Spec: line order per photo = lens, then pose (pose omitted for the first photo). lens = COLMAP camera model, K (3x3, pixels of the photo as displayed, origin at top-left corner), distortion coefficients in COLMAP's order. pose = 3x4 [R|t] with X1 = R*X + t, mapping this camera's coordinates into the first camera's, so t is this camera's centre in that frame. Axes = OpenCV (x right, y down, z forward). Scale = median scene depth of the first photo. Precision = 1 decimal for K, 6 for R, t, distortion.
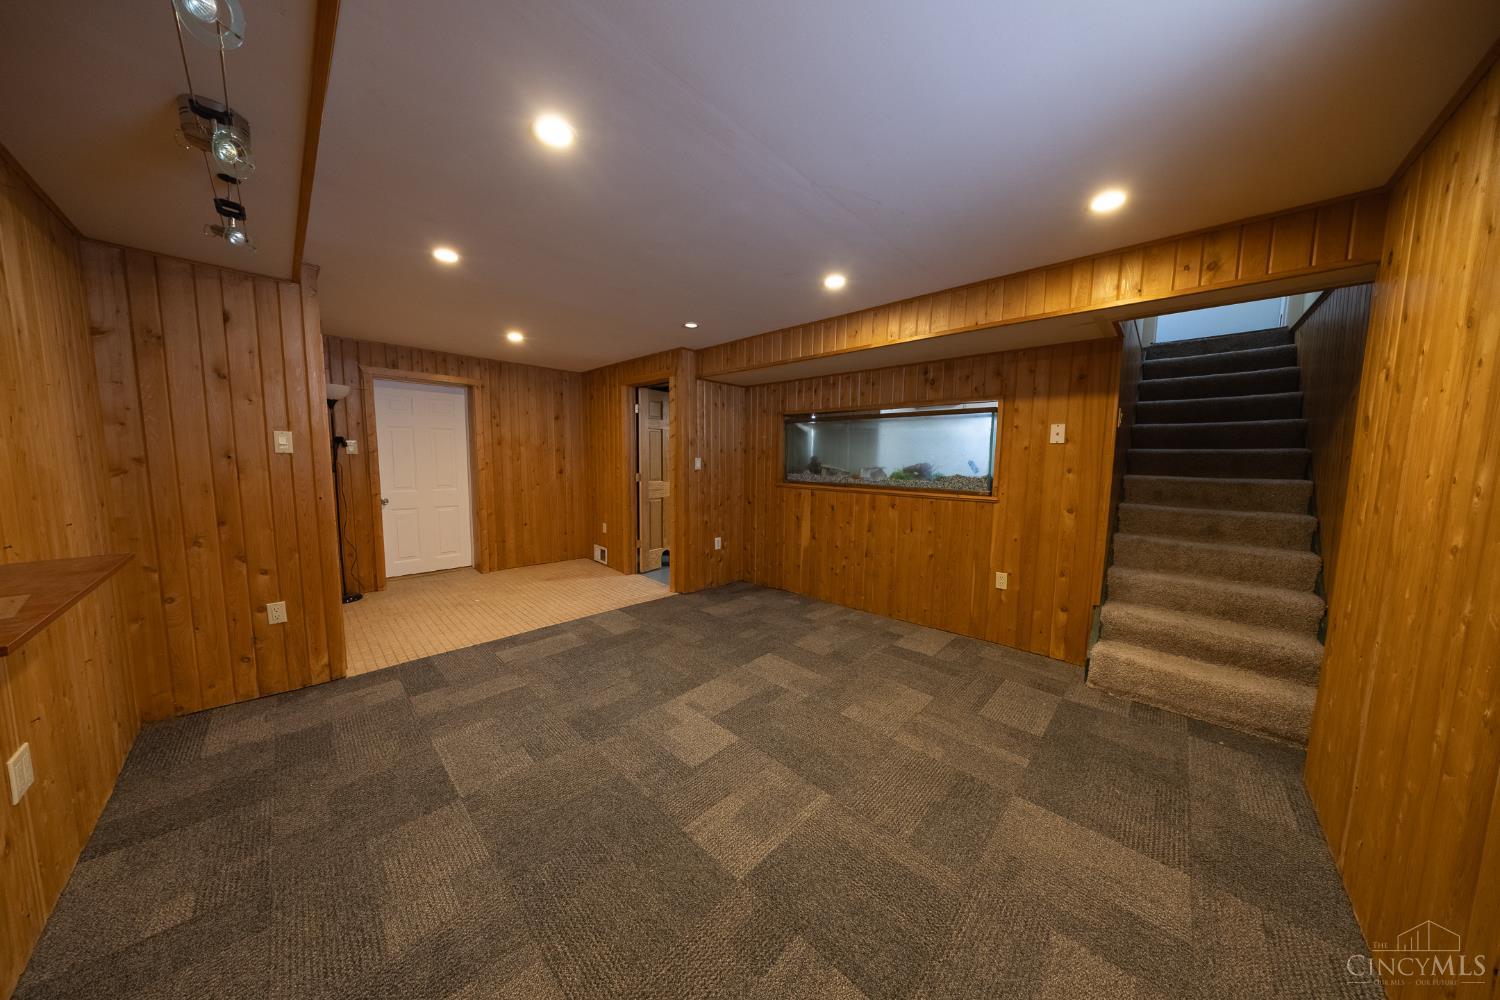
lens RADIAL K [[434.7, 0, 753.3], [0, 434.7, 499.7], [0, 0, 1]] dist [-0.000269, -0.000501]
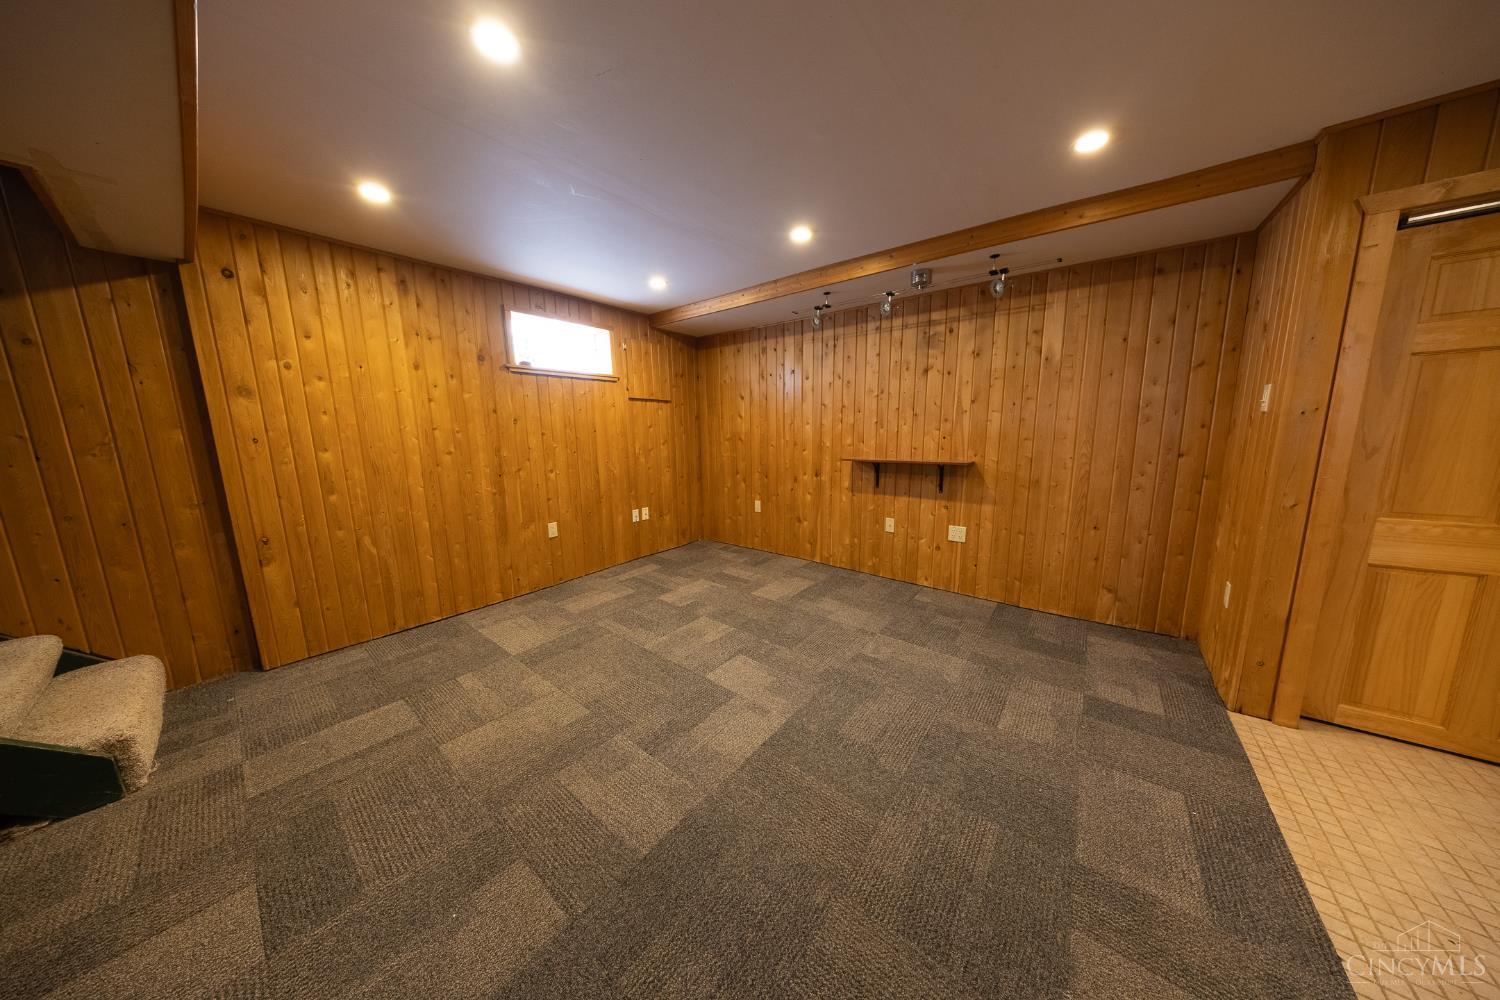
lens RADIAL K [[434.7, 0, 750.0], [0, 434.7, 498.9], [0, 0, 1]] dist [-0.000269, -0.000501]
pose [[-0.996496, 0.011992, -0.082774, -0.055495], [-0.008895, 0.968860, 0.247448, -0.148731], [0.083164, 0.247317, -0.965359, 1.839589]]
